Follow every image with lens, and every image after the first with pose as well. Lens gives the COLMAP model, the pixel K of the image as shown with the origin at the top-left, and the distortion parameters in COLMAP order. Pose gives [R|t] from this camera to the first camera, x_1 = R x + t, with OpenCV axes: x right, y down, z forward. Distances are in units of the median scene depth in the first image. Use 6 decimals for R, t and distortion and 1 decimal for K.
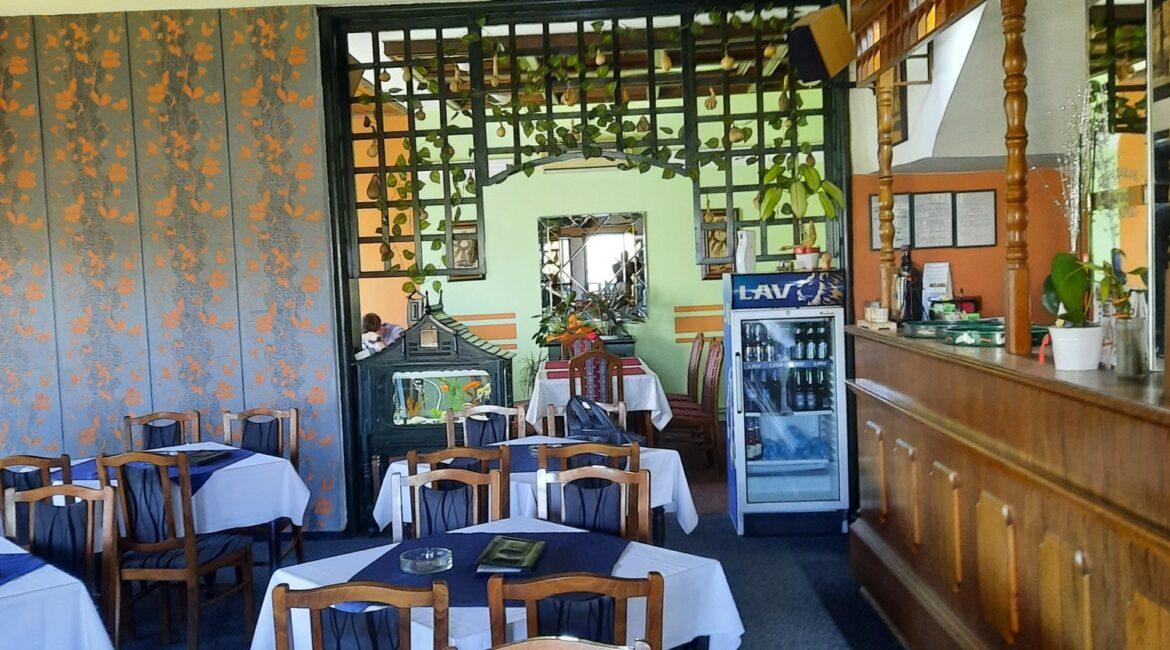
lens RADIAL K [[1135.5, 0, 585.0], [0, 1135.5, 325.0], [0, 0, 1]] dist [0.094694, -0.000375]
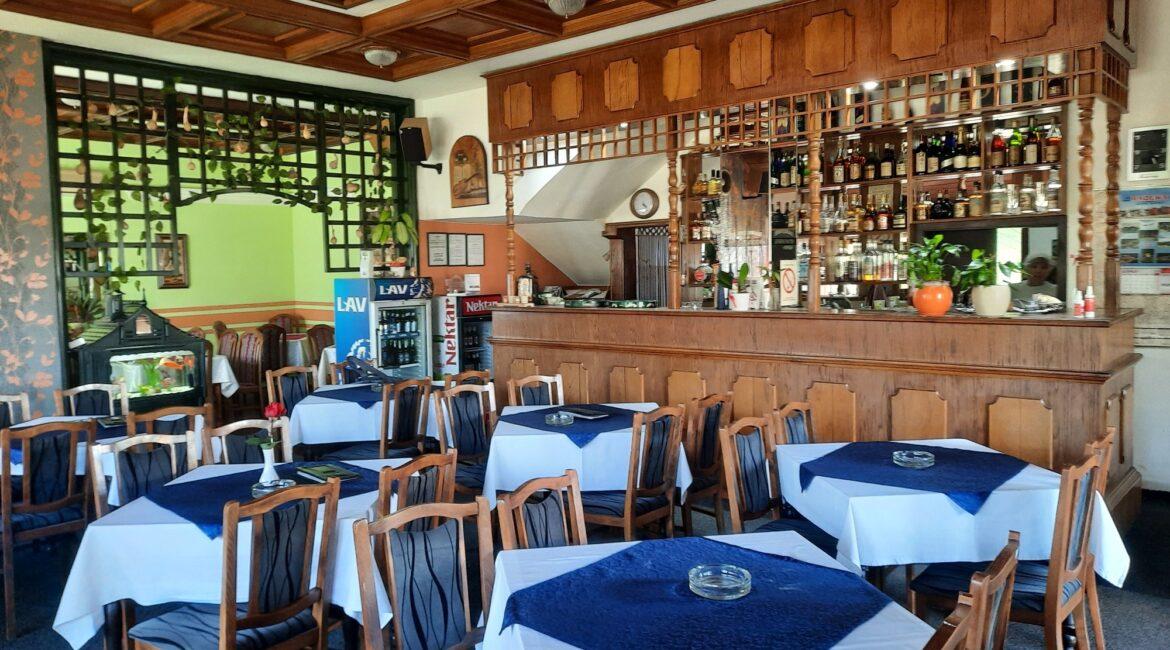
lens RADIAL K [[872.5, 0, 585.0], [0, 872.5, 325.0], [0, 0, 1]] dist [0.026393, 0.000433]
pose [[0.619769, -0.023855, 0.784422, -0.585869], [0.035453, 0.999368, 0.002380, 0.024498], [-0.783983, 0.026335, 0.620223, 0.035436]]
